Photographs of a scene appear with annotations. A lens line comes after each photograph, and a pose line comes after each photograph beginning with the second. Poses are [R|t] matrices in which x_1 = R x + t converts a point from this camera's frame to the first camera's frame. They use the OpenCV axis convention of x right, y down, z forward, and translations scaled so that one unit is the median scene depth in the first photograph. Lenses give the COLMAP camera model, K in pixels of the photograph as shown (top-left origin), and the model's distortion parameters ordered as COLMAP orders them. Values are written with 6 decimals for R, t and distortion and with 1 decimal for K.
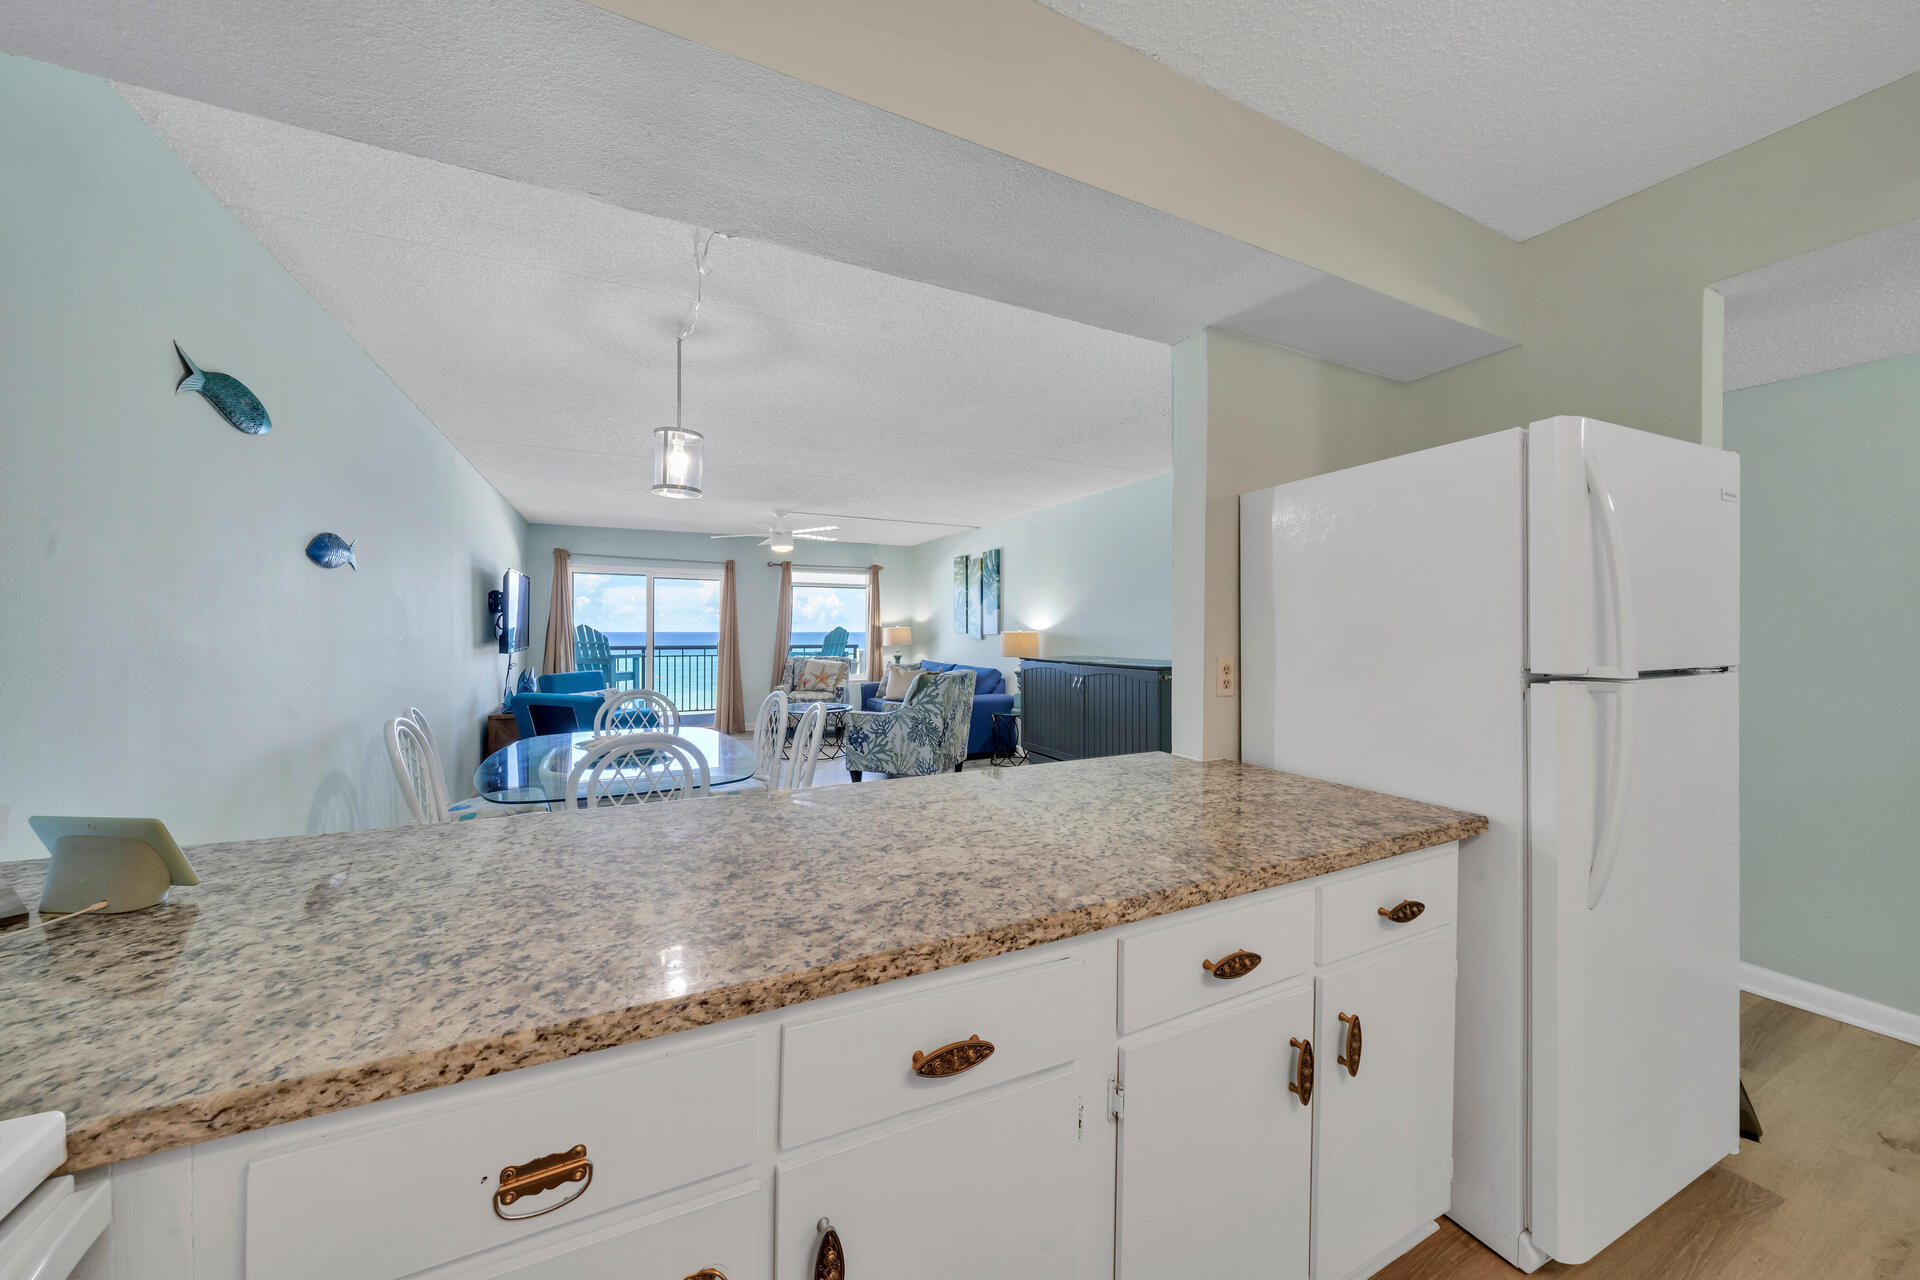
lens RADIAL K [[661.3, 0, 957.6], [0, 661.3, 644.0], [0, 0, 1]] dist [-0.009545, 0.001375]
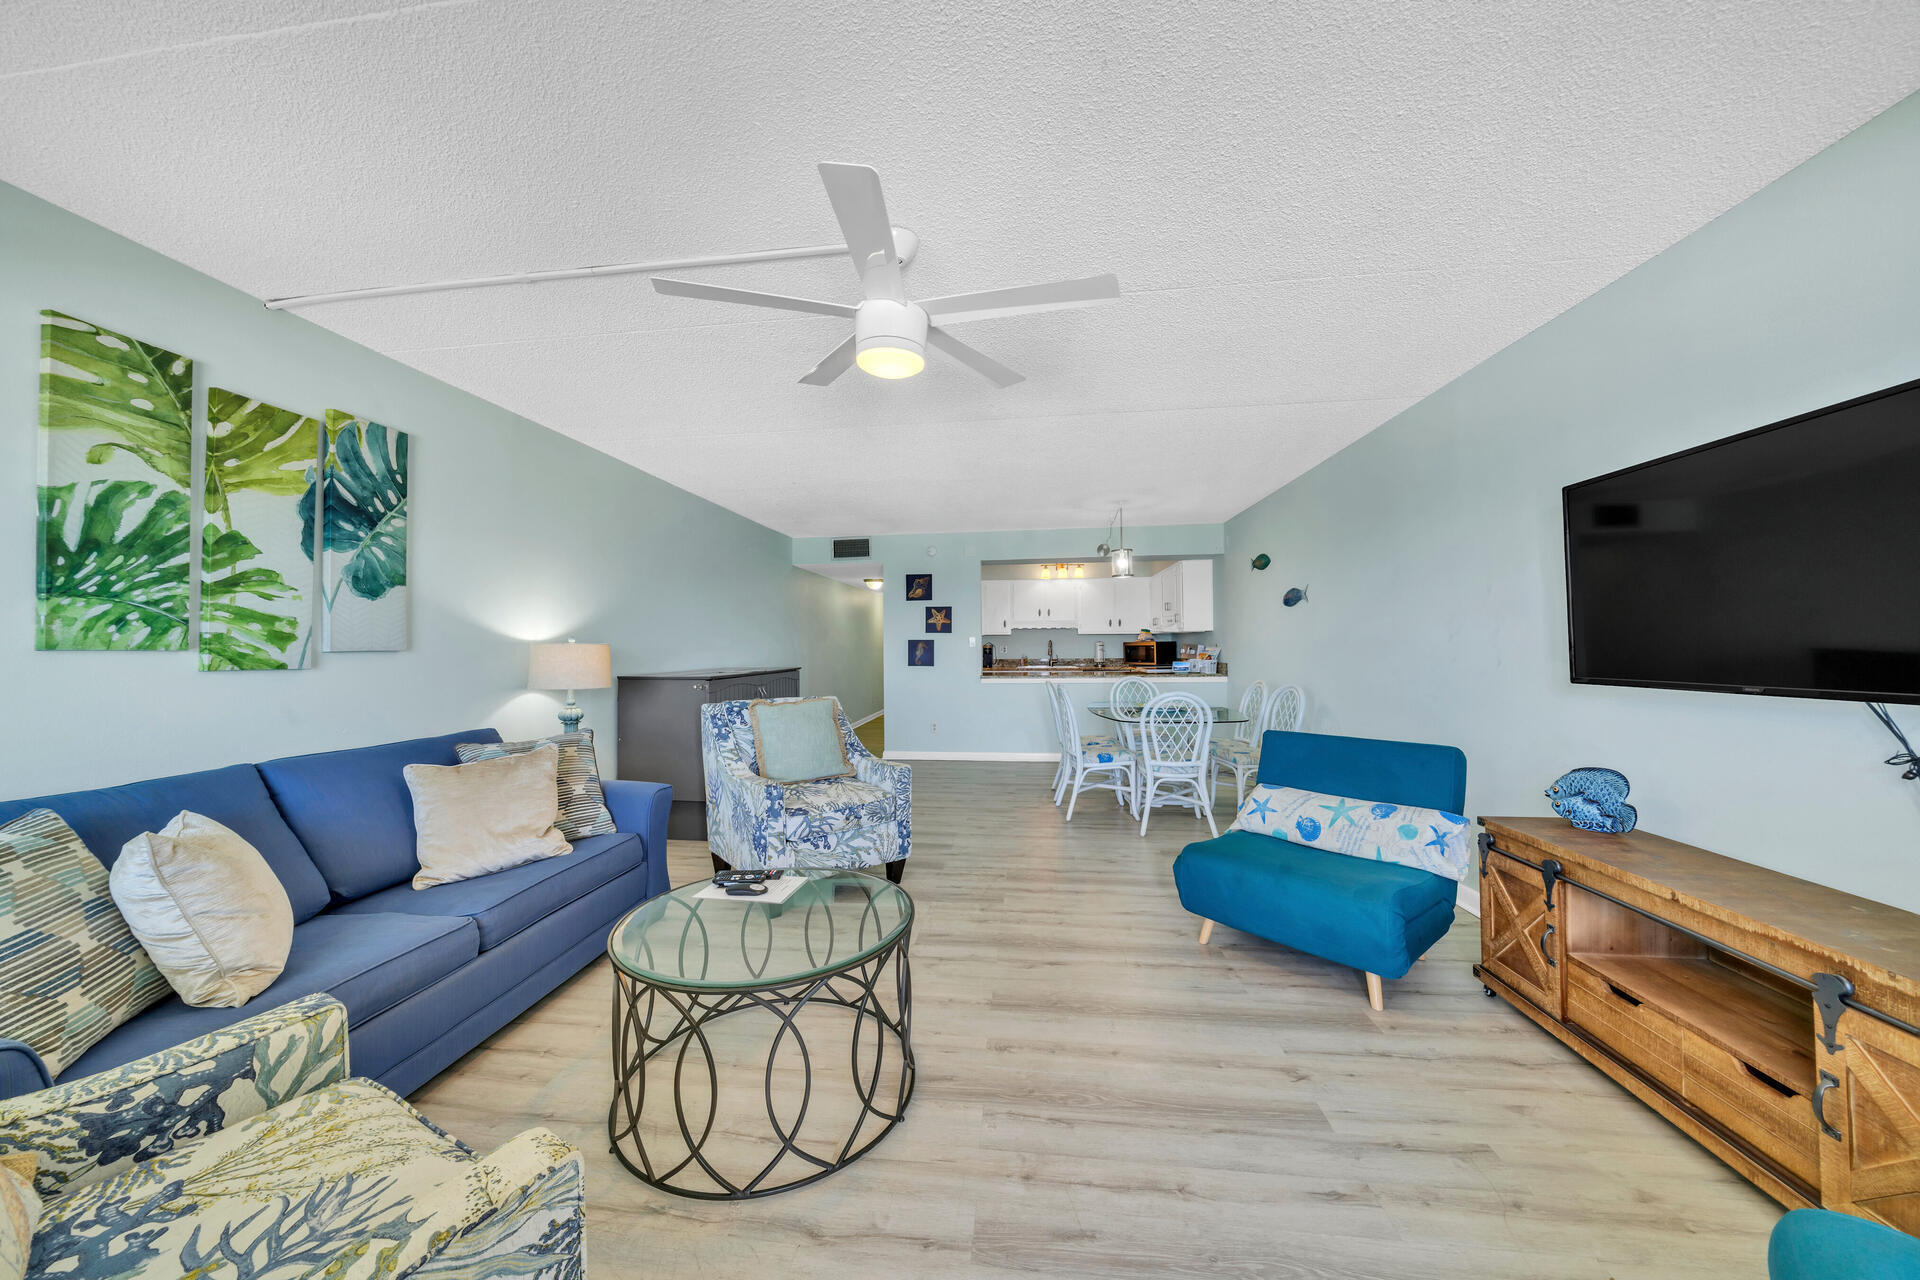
lens RADIAL K [[661.3, 0, 945.1], [0, 661.3, 637.9], [0, 0, 1]] dist [-0.009545, 0.001375]
pose [[-0.831765, 0.014611, 0.554935, -0.366484], [0.021174, 0.999761, 0.005414, -0.015823], [-0.554723, 0.016254, -0.831876, 0.999191]]
